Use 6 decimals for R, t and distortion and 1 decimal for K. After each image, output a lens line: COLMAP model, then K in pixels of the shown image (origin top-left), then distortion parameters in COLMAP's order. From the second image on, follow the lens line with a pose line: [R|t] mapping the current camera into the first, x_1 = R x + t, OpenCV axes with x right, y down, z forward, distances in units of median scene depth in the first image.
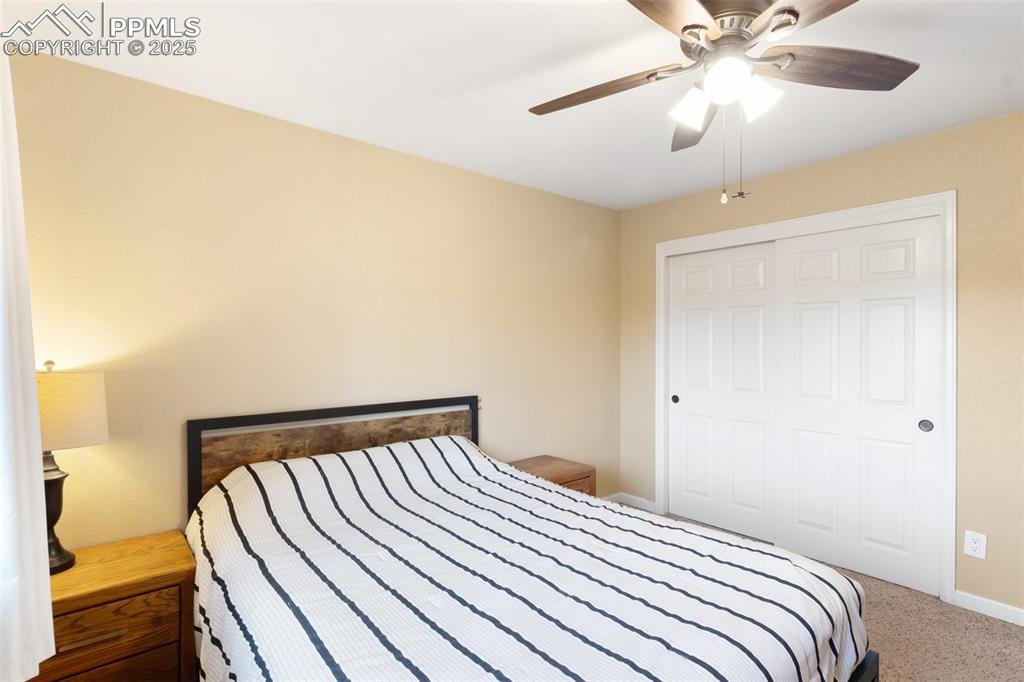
lens RADIAL K [[491.9, 0, 494.4], [0, 491.9, 338.8], [0, 0, 1]] dist [-0.000964, -0.007528]
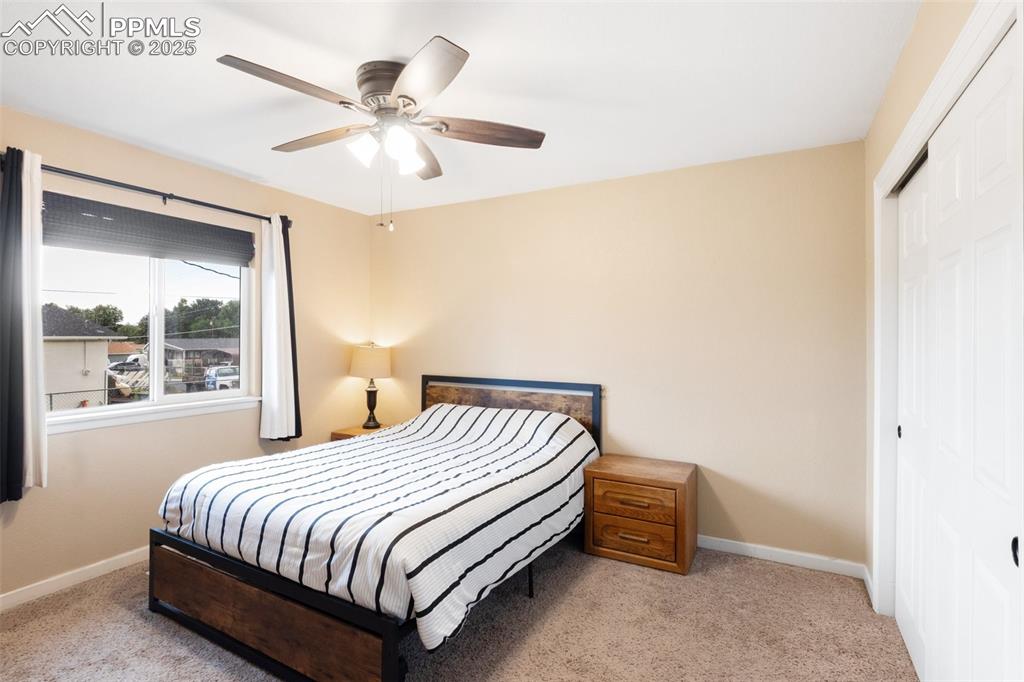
lens RADIAL K [[491.9, 0, 494.4], [0, 491.9, 338.8], [0, 0, 1]] dist [-0.000964, -0.007528]
pose [[0.352725, 0.009617, -0.935677, 1.229682], [0.002019, 0.999937, 0.011039, 0.002476], [0.935725, -0.005783, 0.352684, 0.546118]]
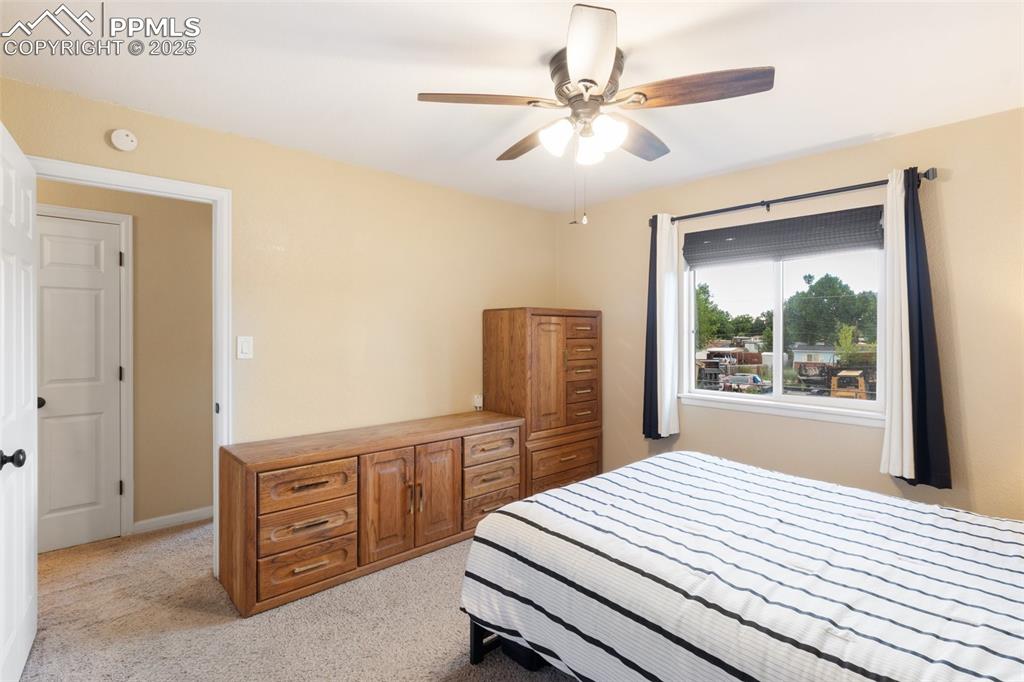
lens RADIAL K [[482.7, 0, 506.9], [0, 482.7, 335.9], [0, 0, 1]] dist [-0.000582, -0.011588]
pose [[-0.998387, -0.000052, -0.056783, 0.468167], [-0.000034, 1.000000, -0.000316, 0.009932], [0.056783, -0.000313, -0.998387, 1.564182]]
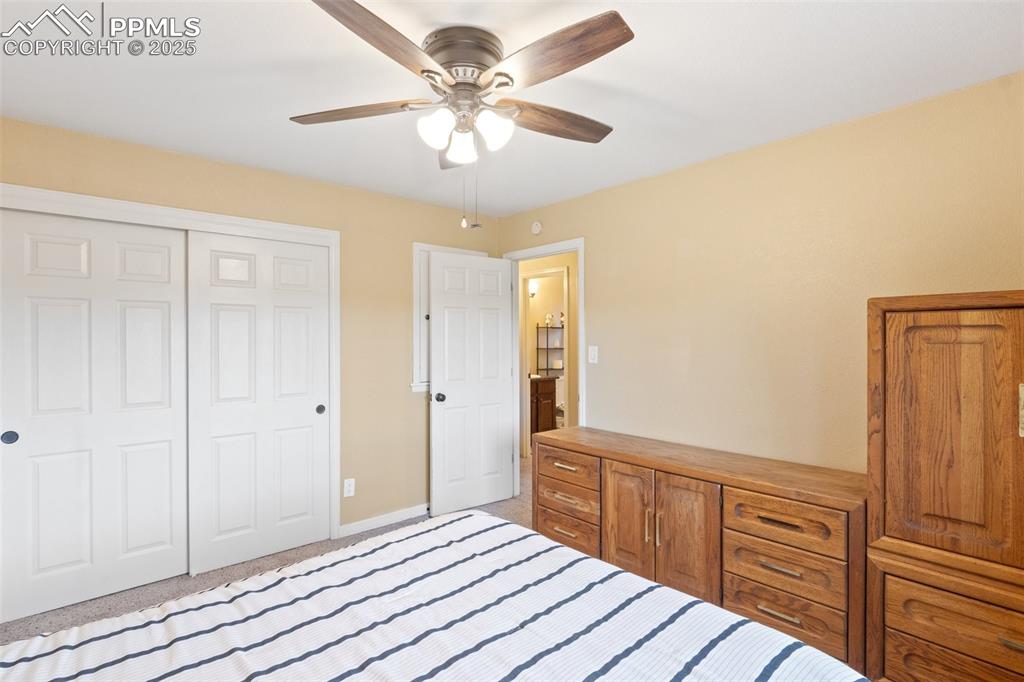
lens RADIAL K [[482.7, 0, 506.9], [0, 482.7, 335.9], [0, 0, 1]] dist [-0.000582, -0.011588]
pose [[-0.046388, 0.007306, 0.998897, -0.486344], [-0.004126, 0.999963, -0.007505, -0.009219], [-0.998915, -0.004470, -0.046356, 0.692110]]
